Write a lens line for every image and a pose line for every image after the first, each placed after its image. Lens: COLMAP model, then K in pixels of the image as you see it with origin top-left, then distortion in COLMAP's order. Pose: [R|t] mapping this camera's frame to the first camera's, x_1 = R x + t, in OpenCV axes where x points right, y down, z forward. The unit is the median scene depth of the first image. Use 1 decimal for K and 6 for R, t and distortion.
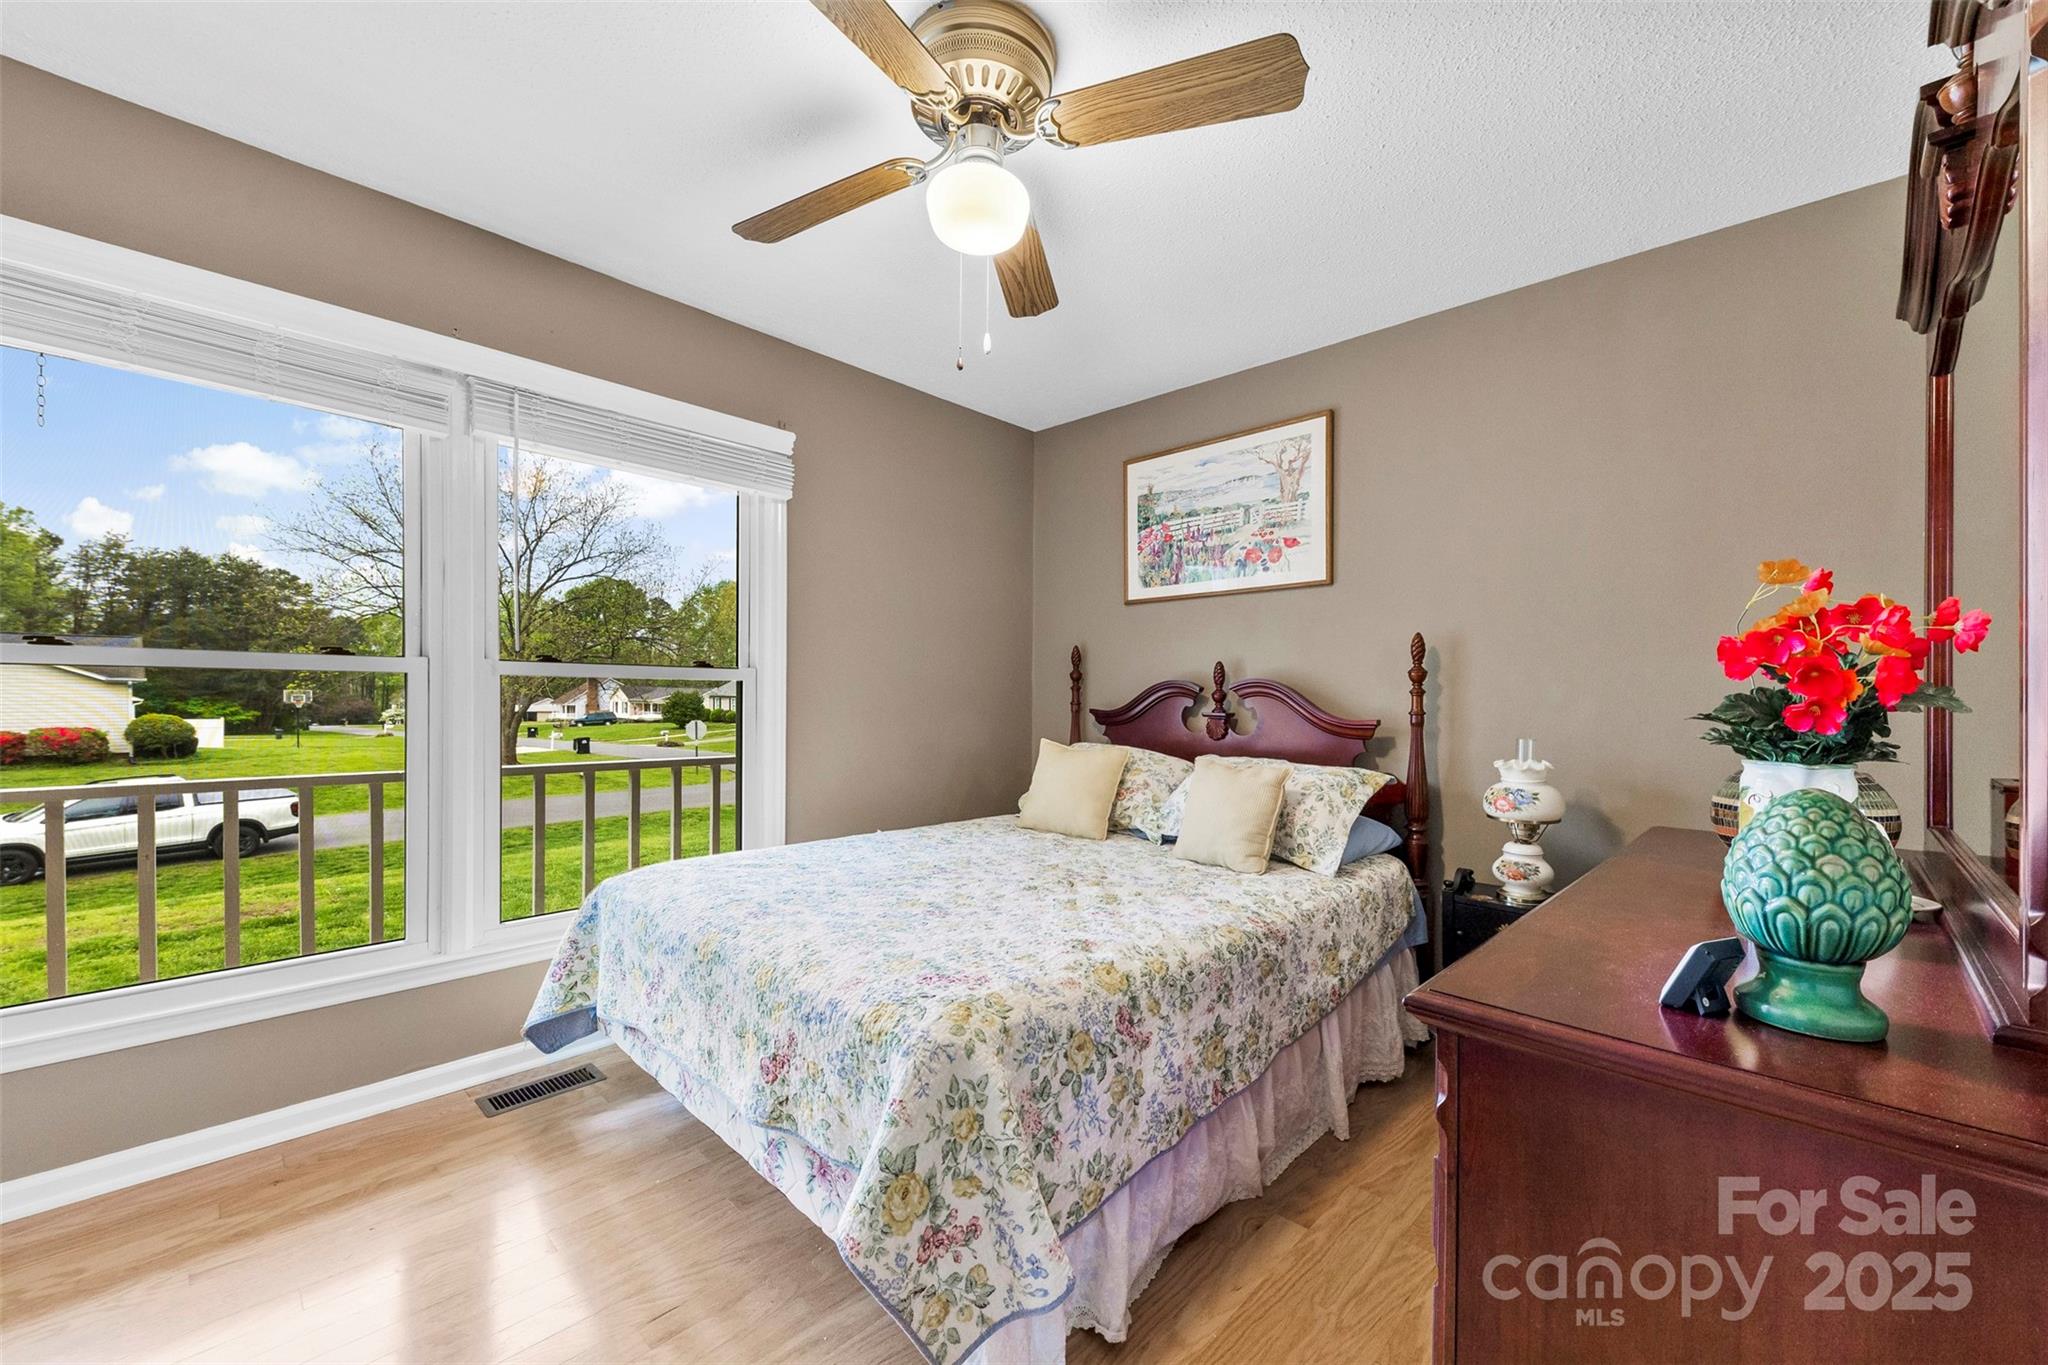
lens RADIAL K [[780.9, 0, 1019.2], [0, 780.9, 692.8], [0, 0, 1]] dist [0.006283, -0.003109]
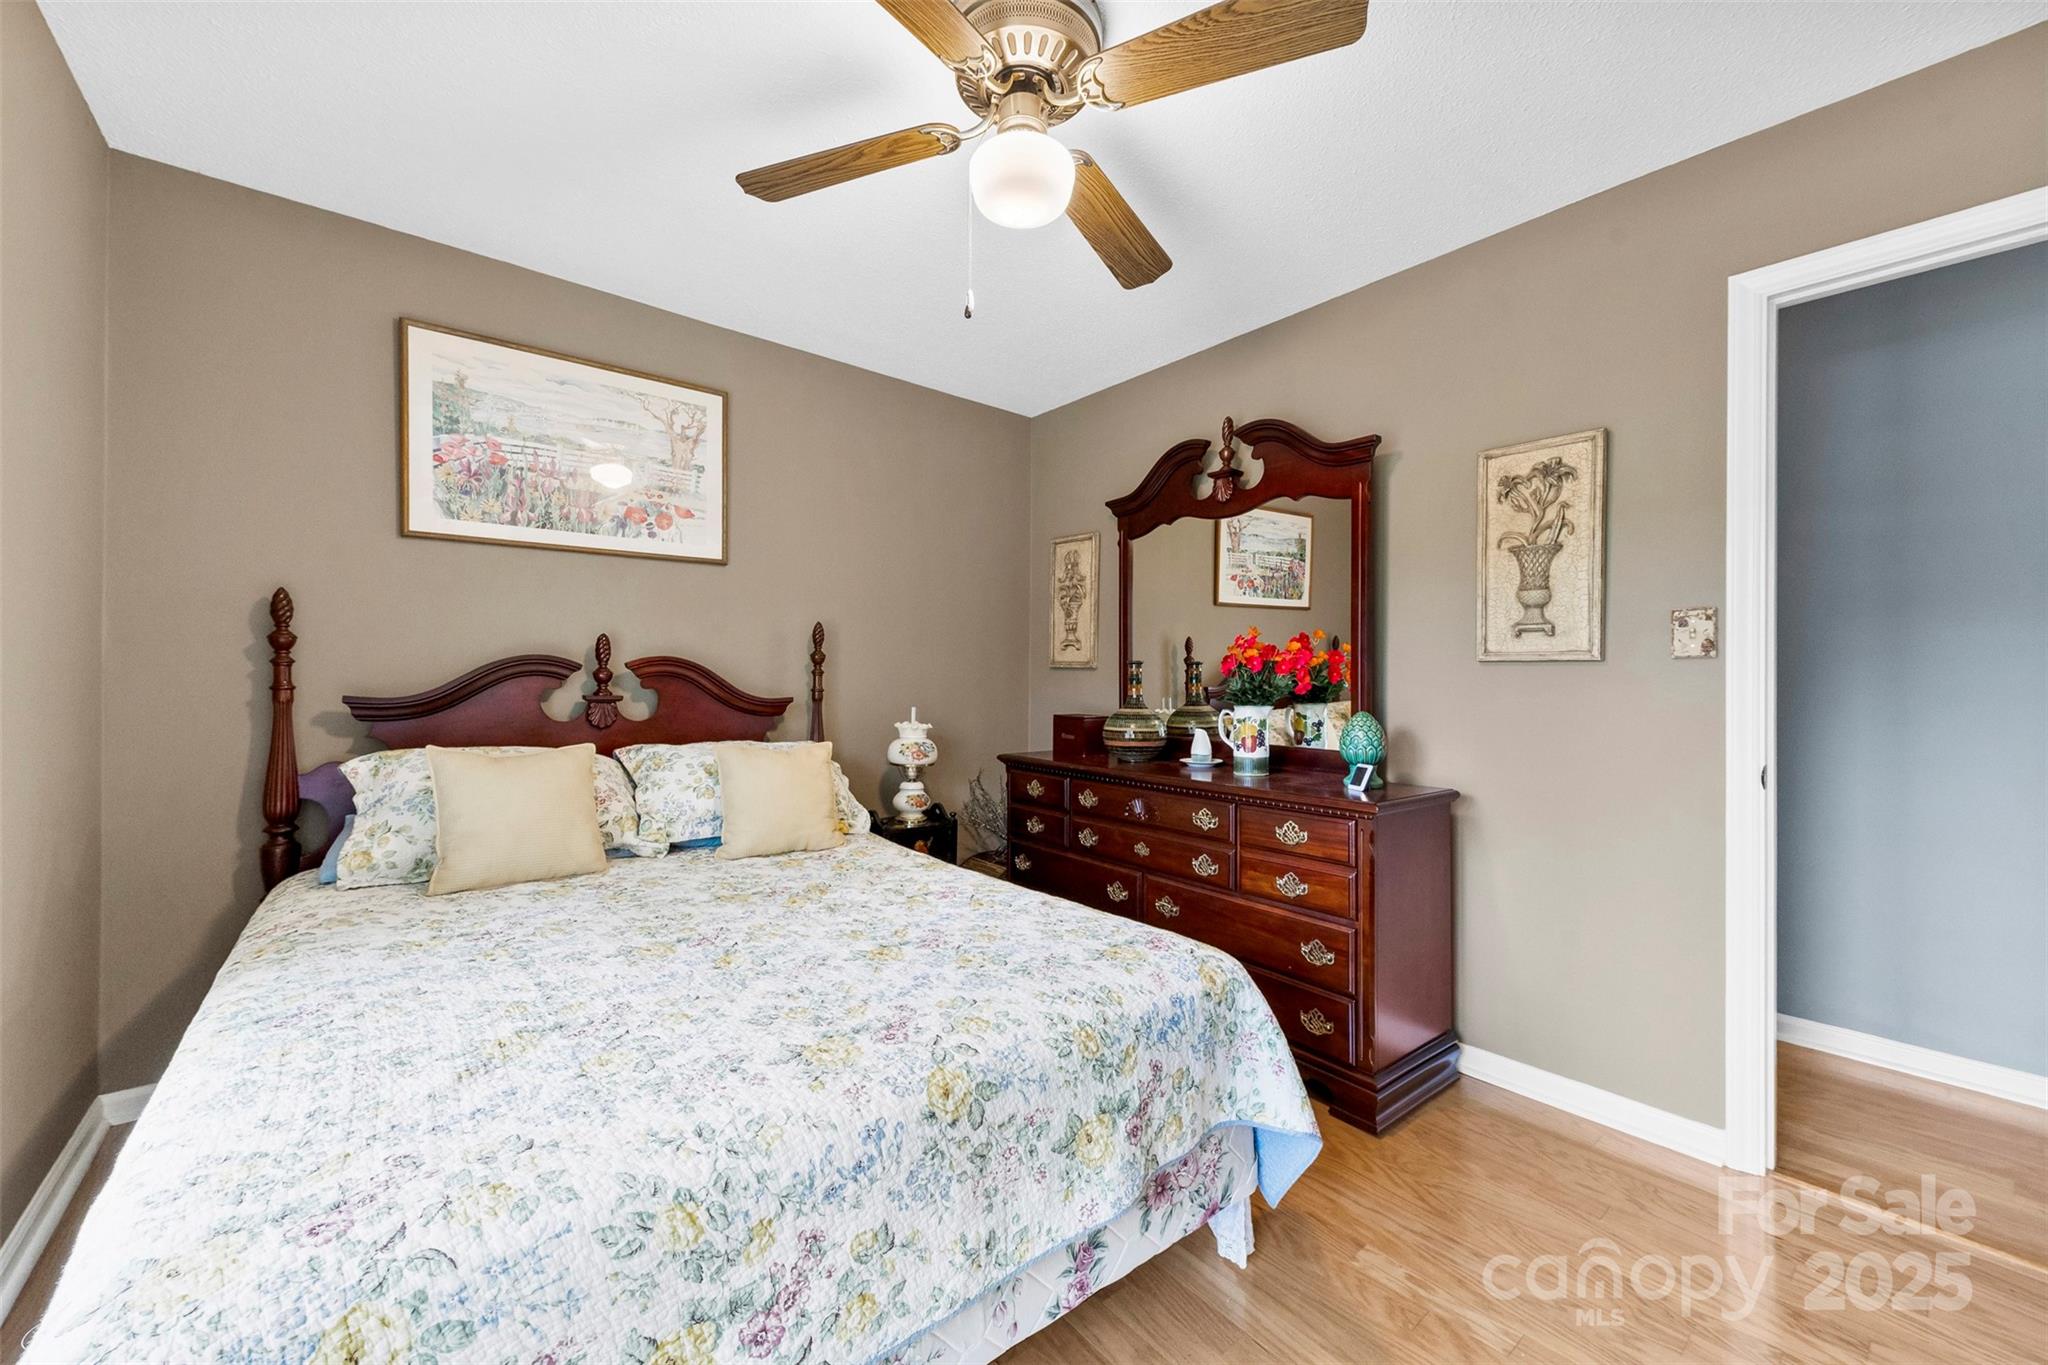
lens RADIAL K [[780.9, 0, 1018.7], [0, 780.9, 680.5], [0, 0, 1]] dist [0.006283, -0.003109]
pose [[0.134518, -0.005792, 0.990894, -0.529450], [-0.006861, 0.999954, 0.006776, 0.000606], [-0.990887, -0.007710, 0.134472, 0.468325]]
